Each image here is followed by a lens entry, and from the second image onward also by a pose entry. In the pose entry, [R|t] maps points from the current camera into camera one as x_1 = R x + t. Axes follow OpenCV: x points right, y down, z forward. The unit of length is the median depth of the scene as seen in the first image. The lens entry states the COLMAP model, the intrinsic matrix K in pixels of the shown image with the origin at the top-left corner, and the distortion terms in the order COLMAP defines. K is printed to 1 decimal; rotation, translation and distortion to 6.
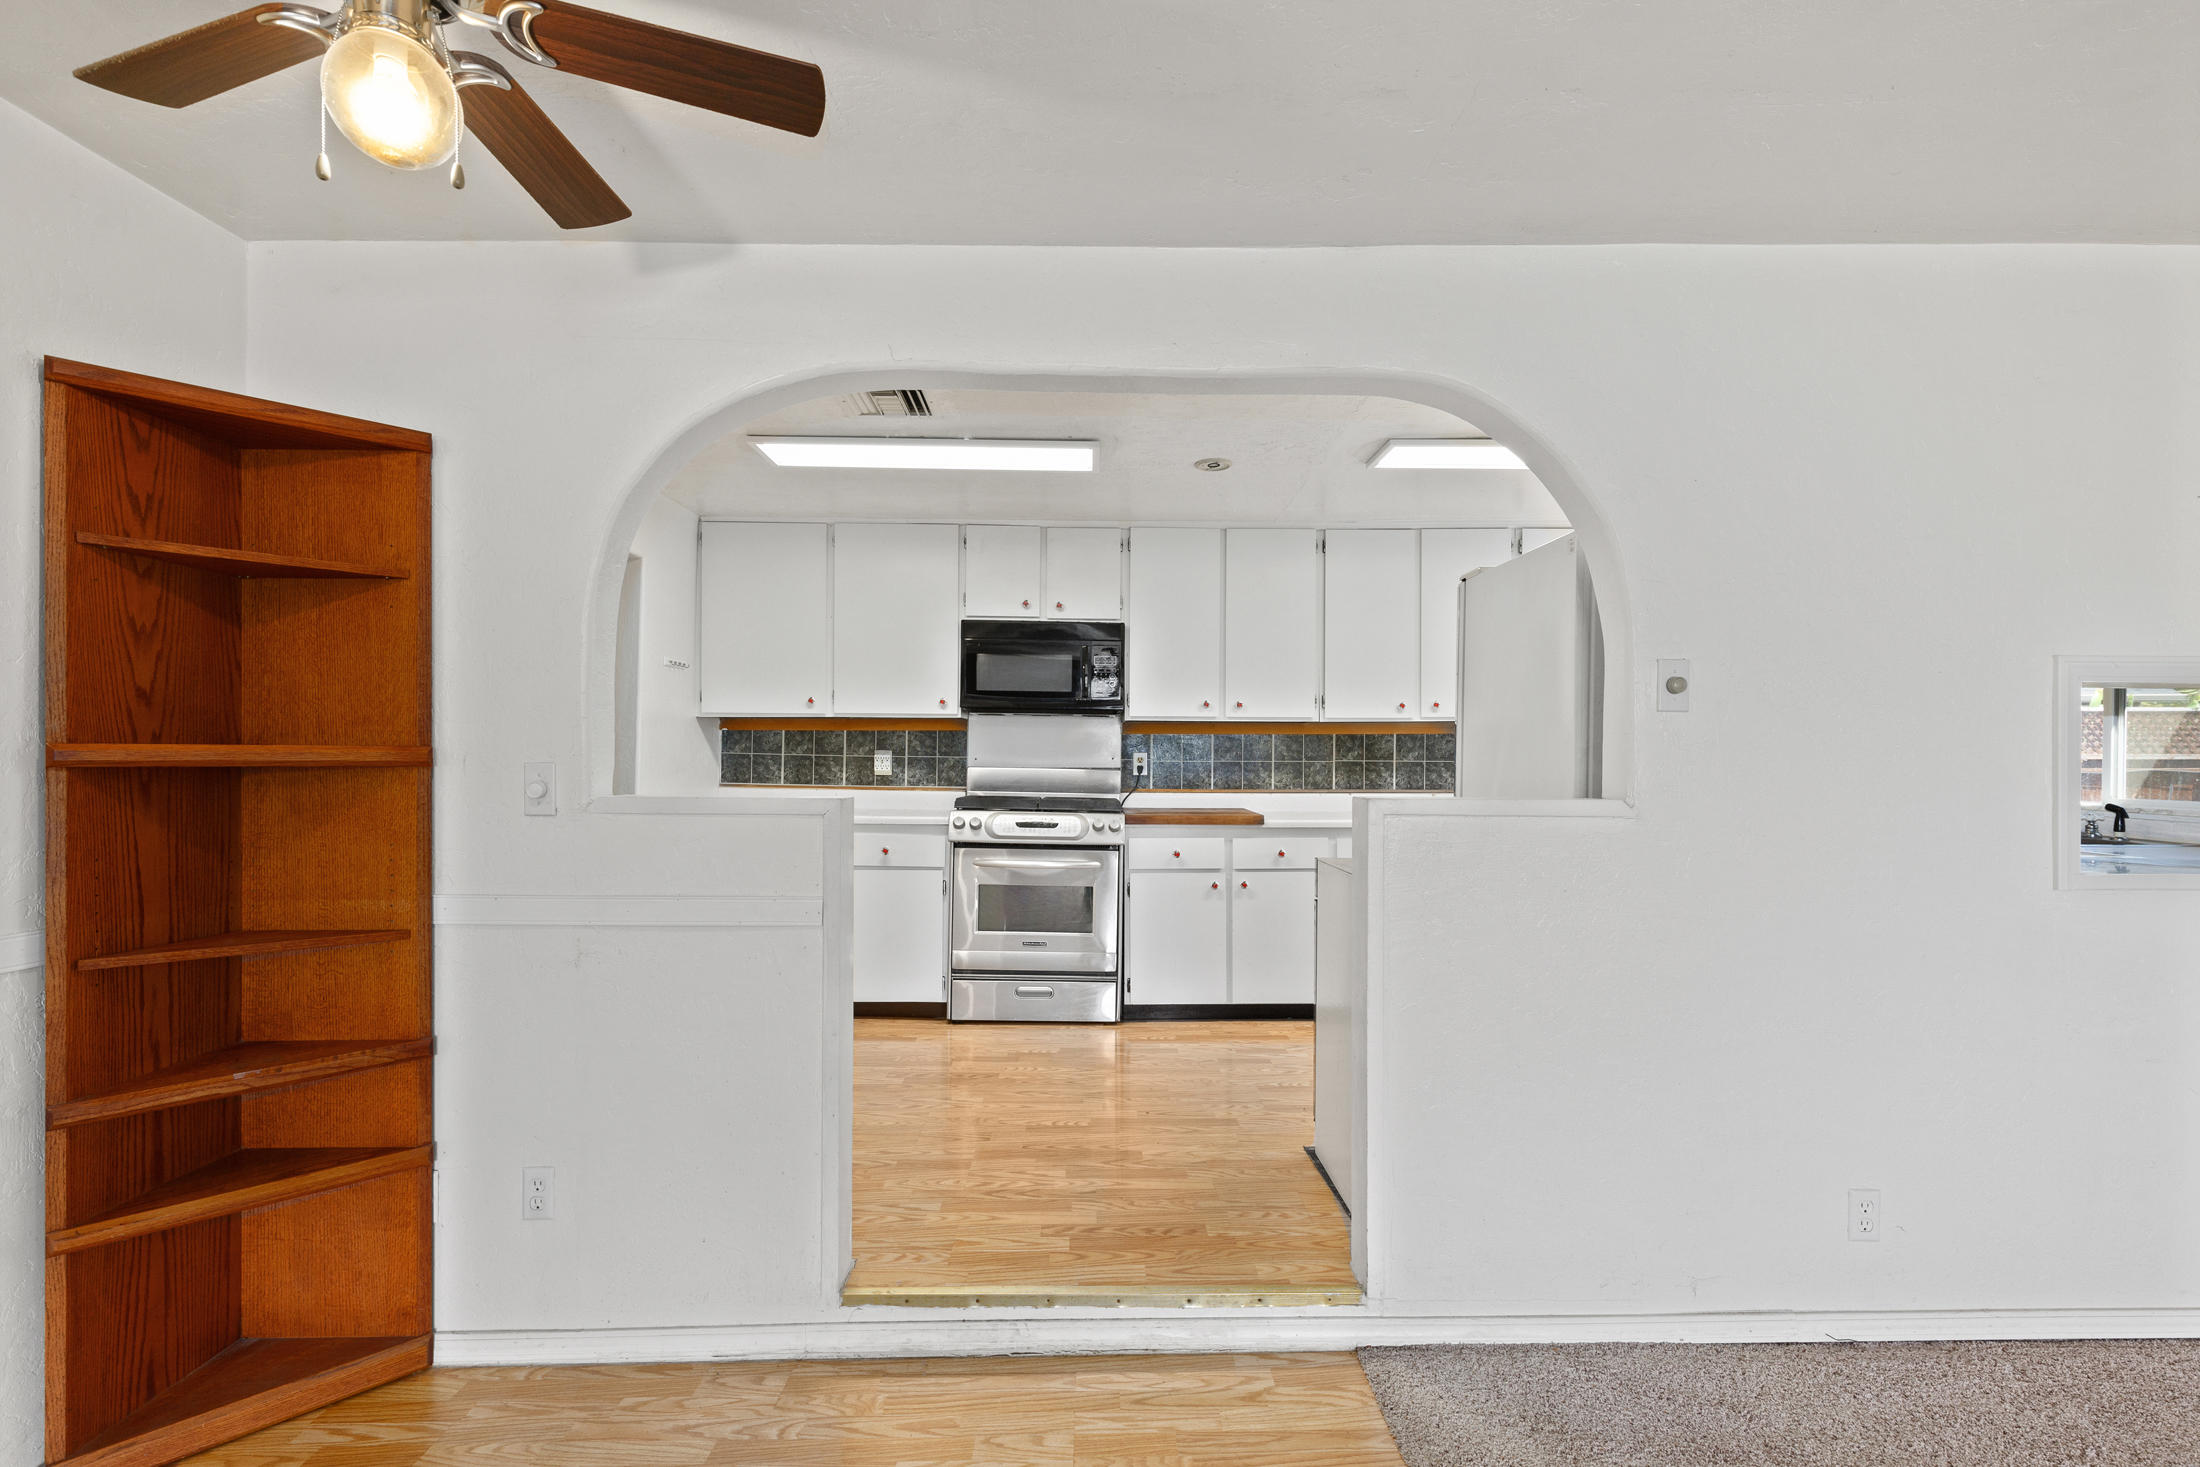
lens RADIAL K [[996.0, 0, 1090.7], [0, 996.0, 738.0], [0, 0, 1]] dist [0.002519, 0.000024]
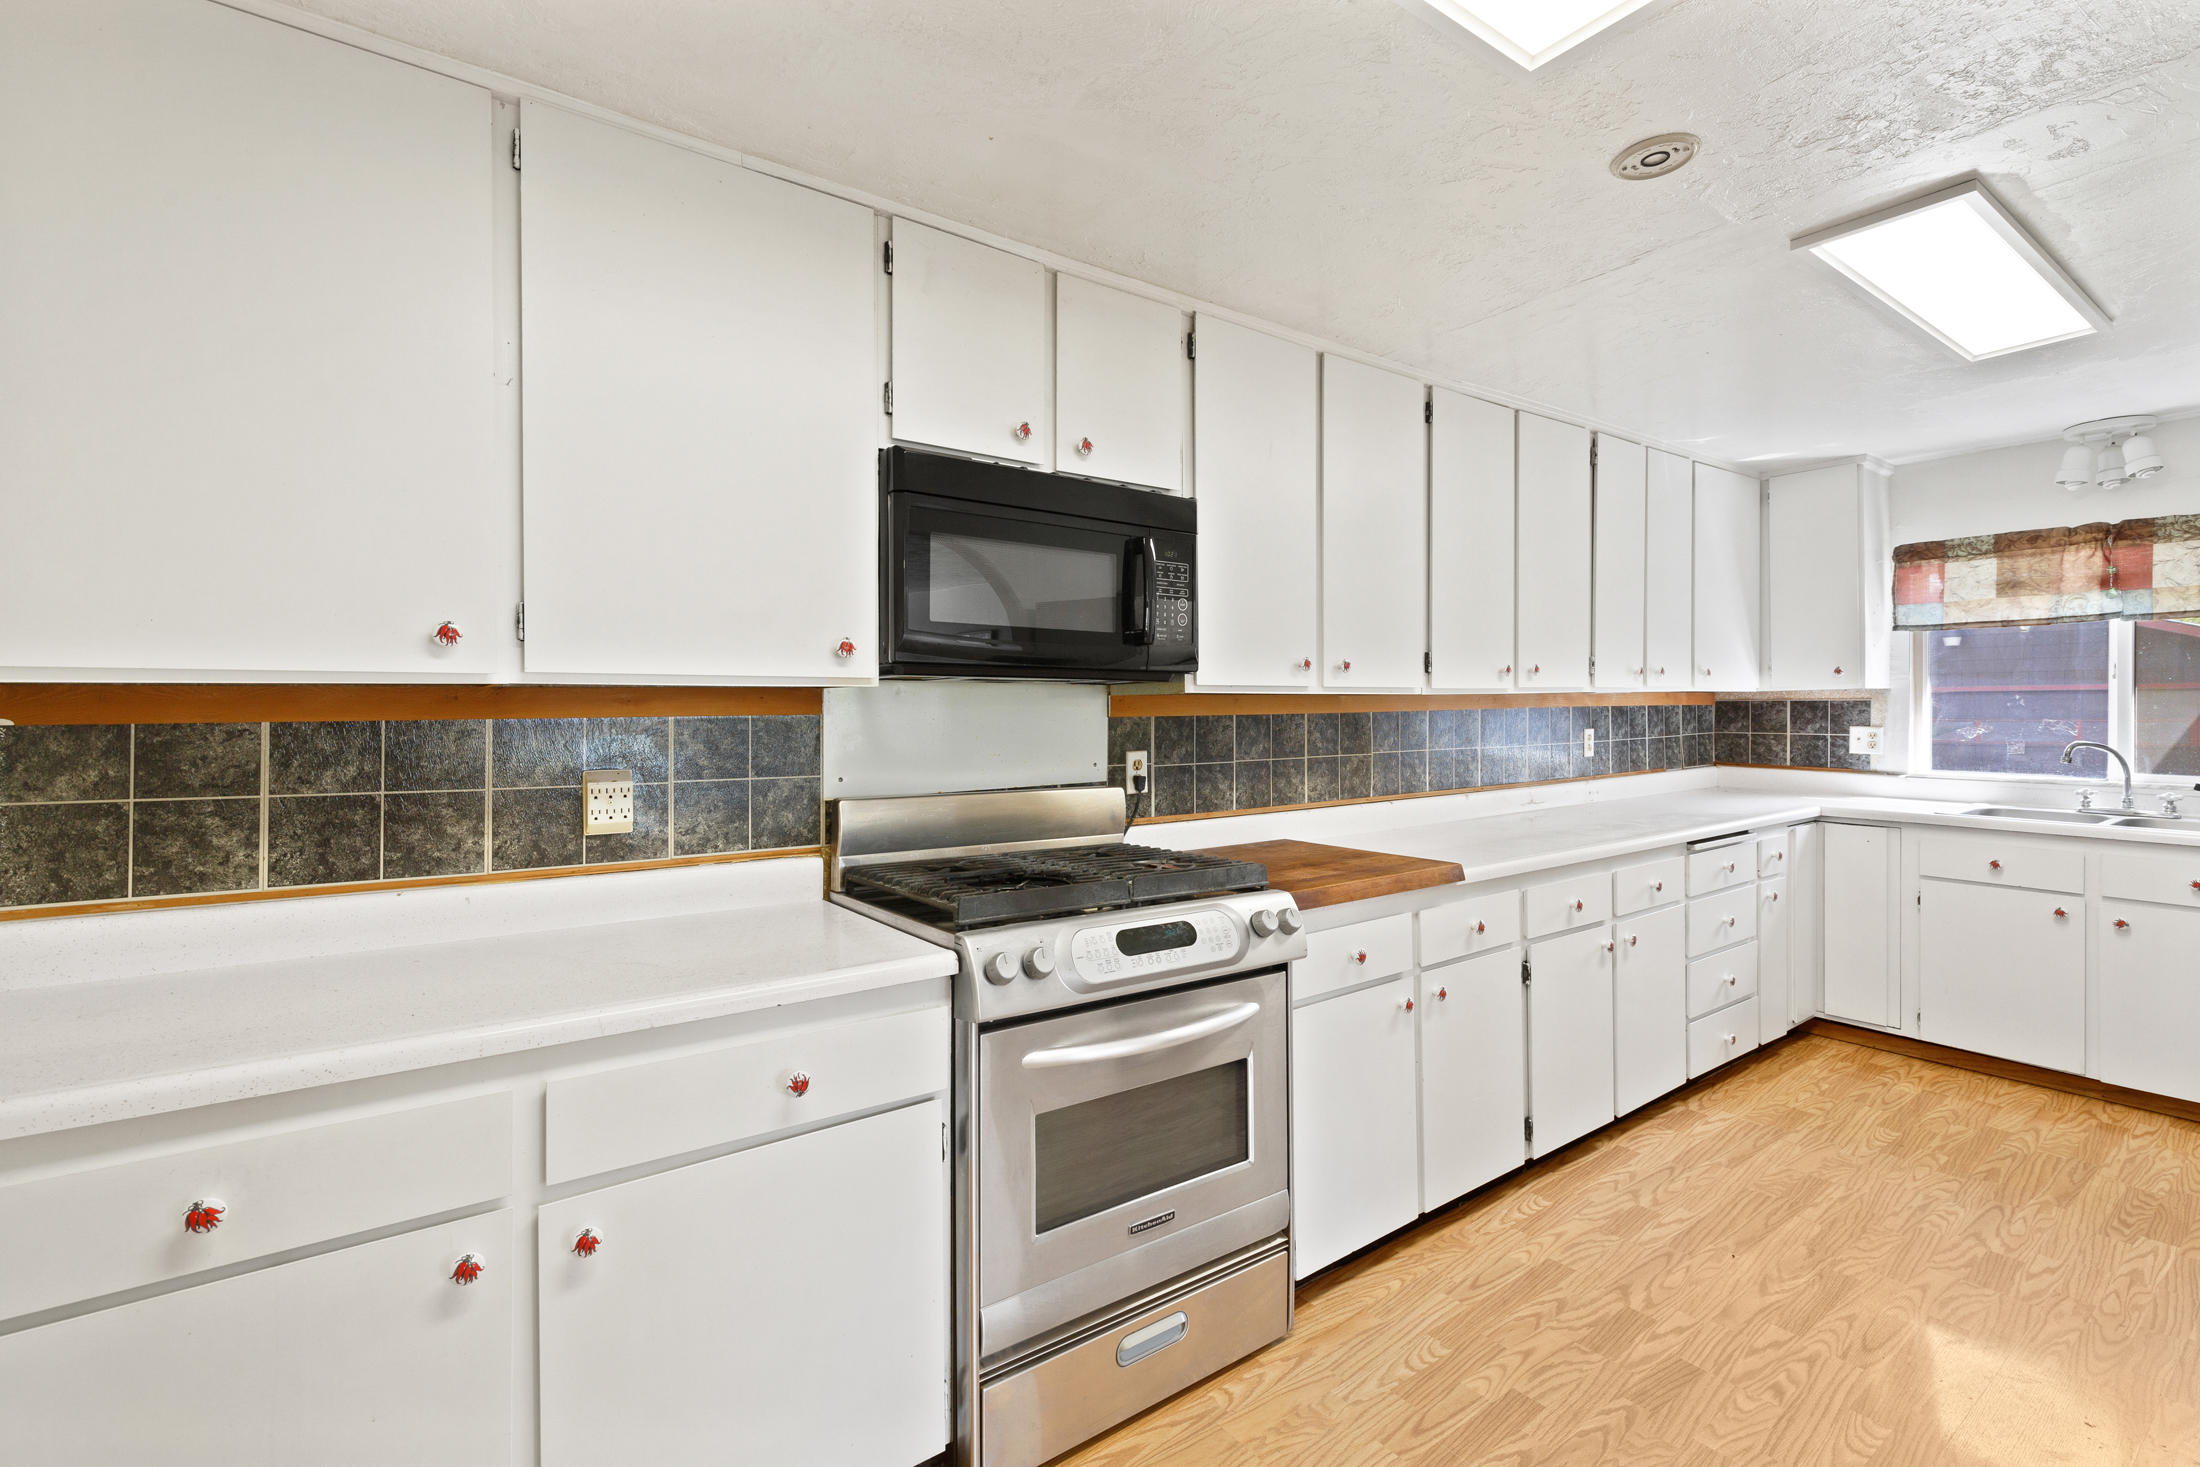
lens RADIAL K [[996.0, 0, 1142.3], [0, 996.0, 698.5], [0, 0, 1]] dist [0.002519, 0.000024]
pose [[0.818193, -0.004843, 0.574924, -0.261825], [0.006689, 0.999977, -0.001096, -0.013452], [-0.574905, 0.004743, 0.818206, 0.568950]]
